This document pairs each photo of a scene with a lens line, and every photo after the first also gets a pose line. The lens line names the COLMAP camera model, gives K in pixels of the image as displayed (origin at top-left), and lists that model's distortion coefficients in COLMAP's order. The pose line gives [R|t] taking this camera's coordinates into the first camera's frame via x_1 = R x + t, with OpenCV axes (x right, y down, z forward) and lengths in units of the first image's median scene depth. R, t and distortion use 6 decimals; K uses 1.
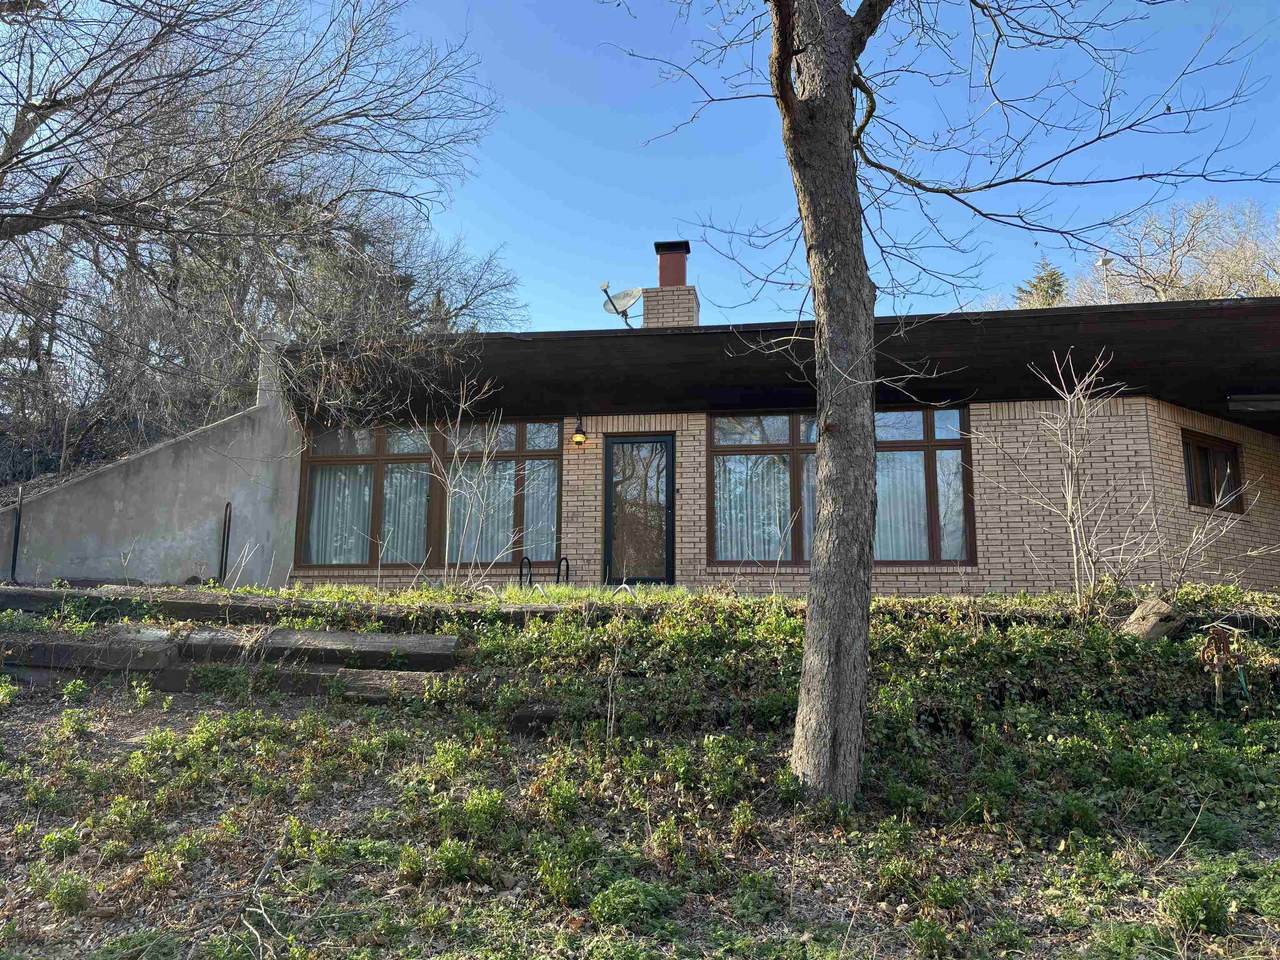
lens RADIAL K [[962.7, 0, 634.3], [0, 962.7, 480.1], [0, 0, 1]] dist [0.068548, -0.077943]
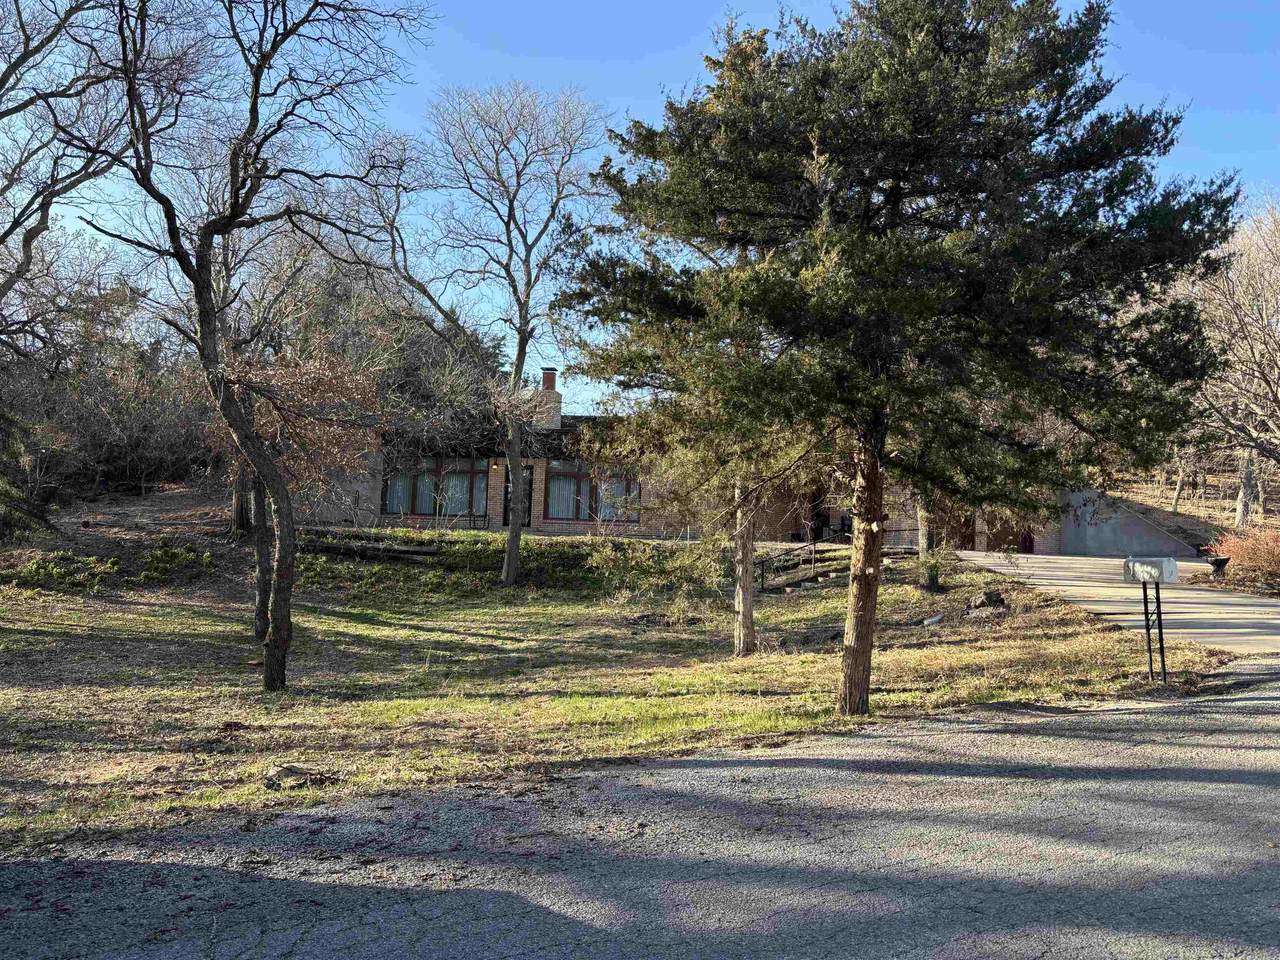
lens RADIAL K [[962.7, 0, 634.3], [0, 962.7, 480.1], [0, 0, 1]] dist [0.068548, -0.077943]
pose [[0.999338, 0.024295, -0.027096, 0.780876], [-0.021358, 0.994361, 0.103873, -0.581251], [0.029467, -0.103226, 0.994221, -3.089448]]
